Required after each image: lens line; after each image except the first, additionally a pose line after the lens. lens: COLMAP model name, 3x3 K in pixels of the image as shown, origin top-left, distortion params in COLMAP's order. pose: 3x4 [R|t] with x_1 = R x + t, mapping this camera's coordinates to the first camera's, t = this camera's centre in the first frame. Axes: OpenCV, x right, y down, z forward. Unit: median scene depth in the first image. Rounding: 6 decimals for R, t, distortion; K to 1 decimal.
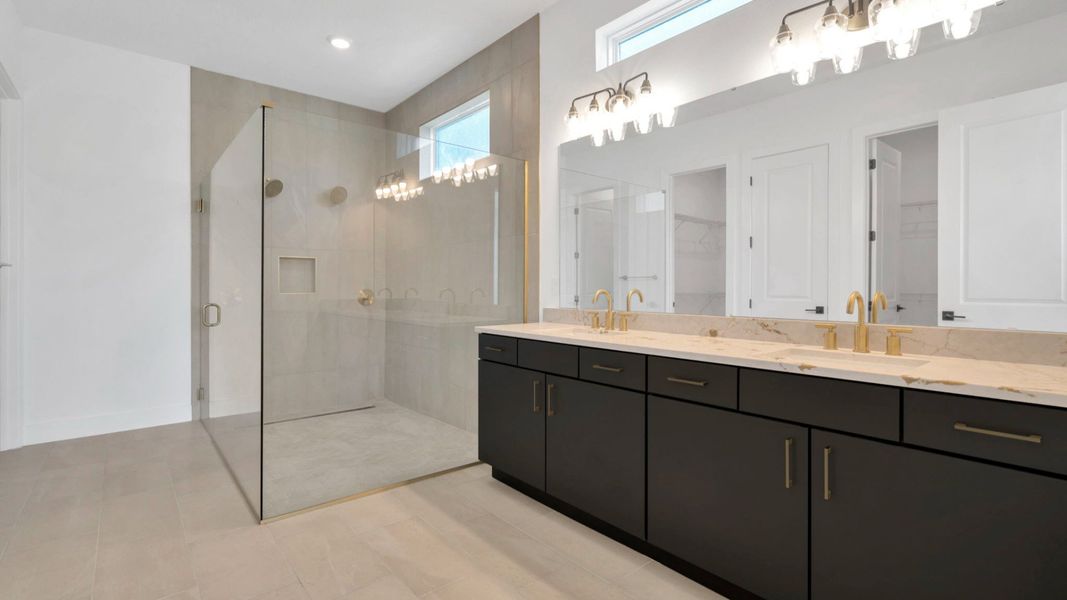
lens RADIAL K [[471.3, 0, 535.0], [0, 471.3, 290.0], [0, 0, 1]] dist [-0.006773, 0.001670]
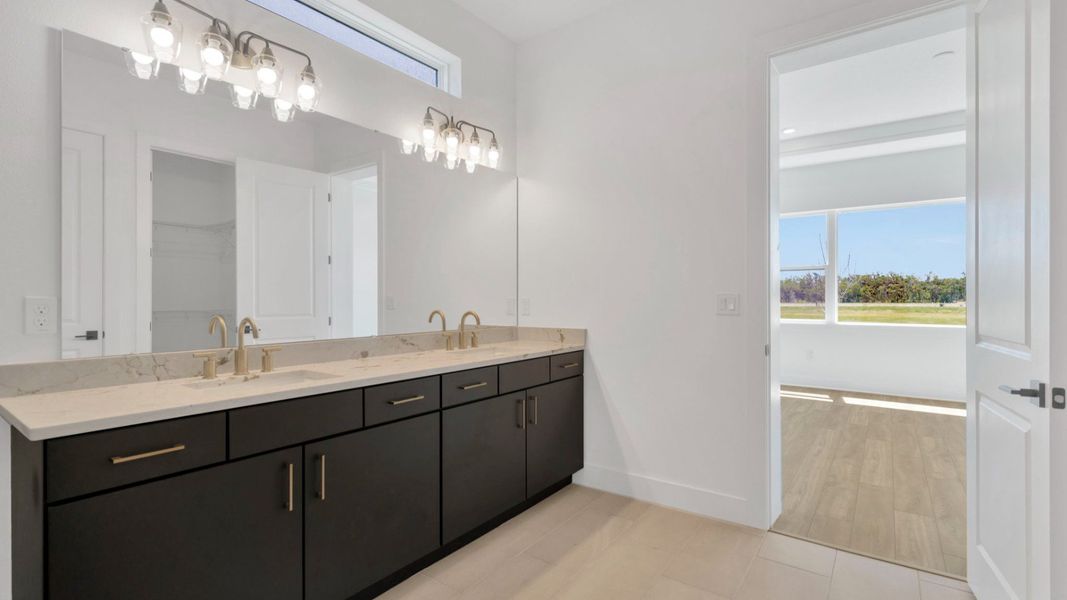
lens RADIAL K [[471.3, 0, 527.5], [0, 471.3, 306.4], [0, 0, 1]] dist [-0.006773, 0.001670]
pose [[-0.226844, -0.010822, 0.973871, -0.536491], [0.007451, 0.999890, 0.012847, -0.018720], [-0.973903, 0.010171, -0.226738, 0.659275]]
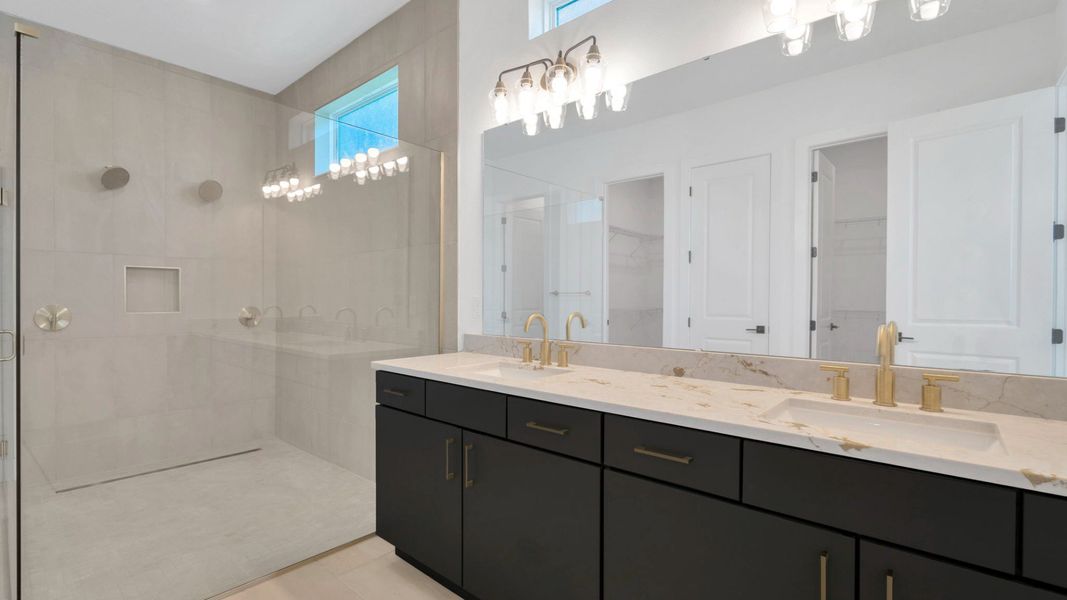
lens RADIAL K [[471.3, 0, 535.7], [0, 471.3, 300.0], [0, 0, 1]] dist [-0.006773, 0.001670]
pose [[0.987946, 0.001174, 0.154795, 0.017273], [-0.000371, 0.999986, -0.005212, -0.017464], [-0.154799, 0.005091, 0.987933, 0.198074]]
